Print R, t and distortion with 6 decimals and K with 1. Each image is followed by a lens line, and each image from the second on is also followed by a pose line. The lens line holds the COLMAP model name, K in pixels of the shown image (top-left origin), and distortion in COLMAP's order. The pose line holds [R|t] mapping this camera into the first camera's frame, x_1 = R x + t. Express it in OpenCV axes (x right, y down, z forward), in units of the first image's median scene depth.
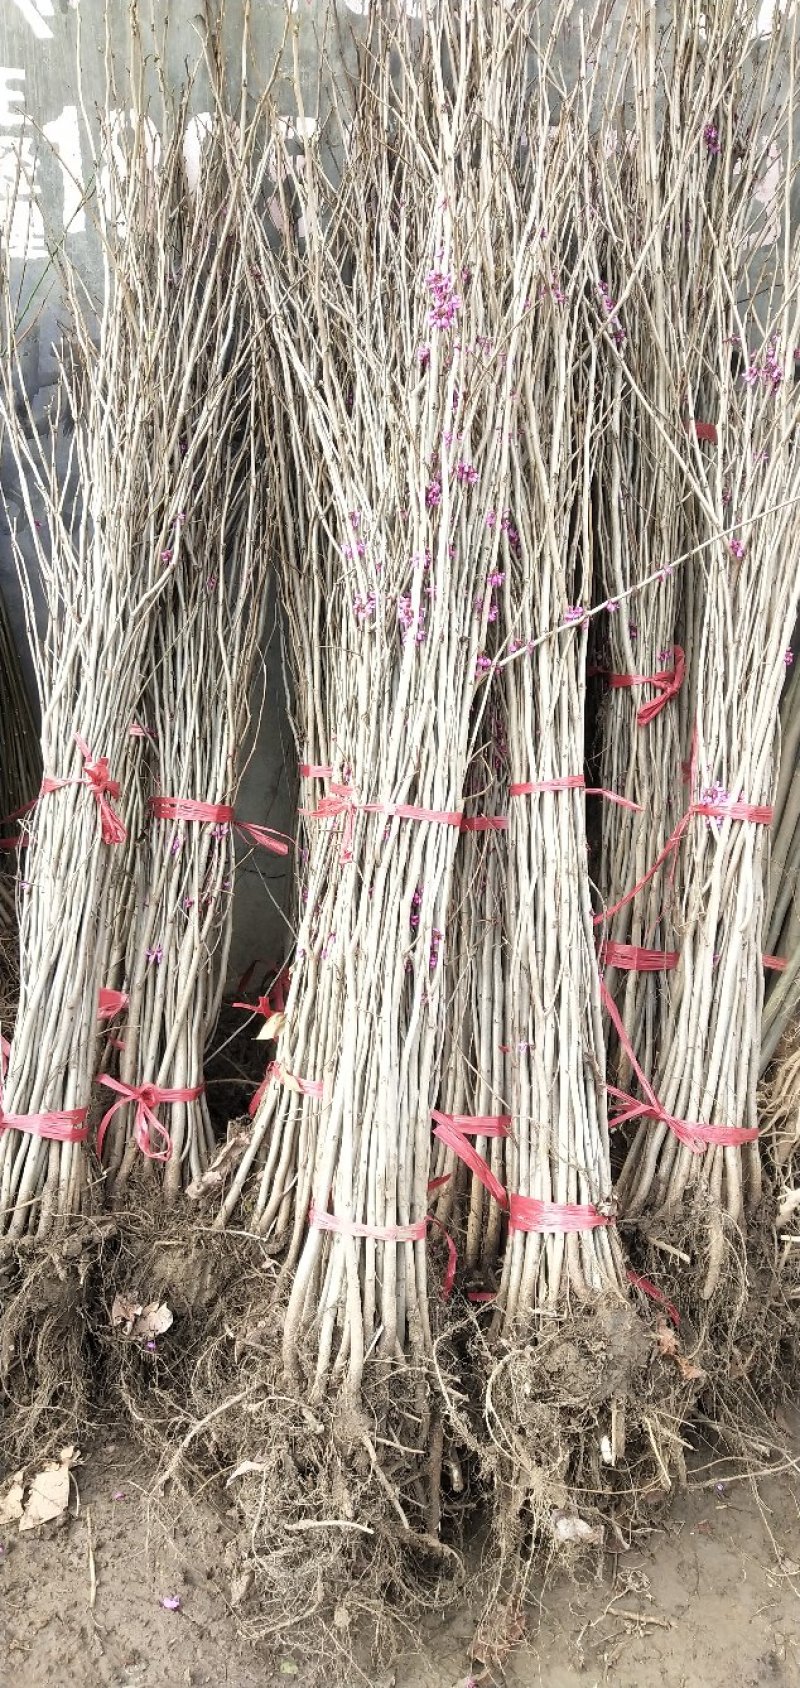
lens RADIAL K [[1303.1, 0, 400.0], [0, 1303.1, 844.0], [0, 0, 1]] dist [-0.069580, 0.125168]
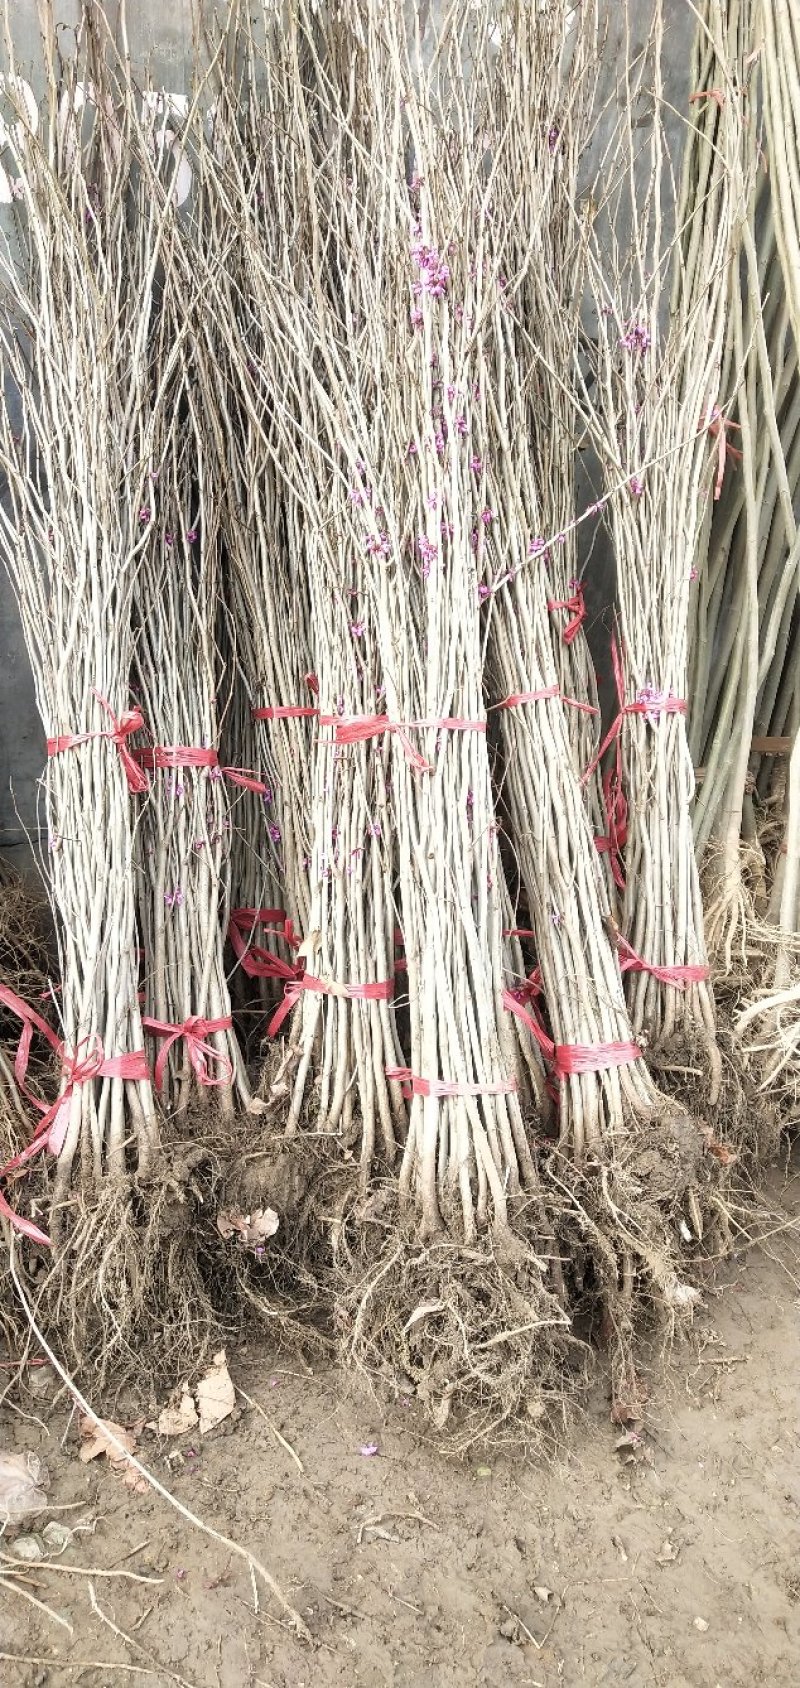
lens RADIAL K [[1303.1, 0, 400.0], [0, 1303.1, 844.0], [0, 0, 1]] dist [-0.069580, 0.125168]
pose [[0.936194, -0.122227, 0.329548, -0.398864], [0.119796, 0.992410, 0.027756, 0.040039], [-0.330440, 0.013493, 0.943731, -0.051523]]
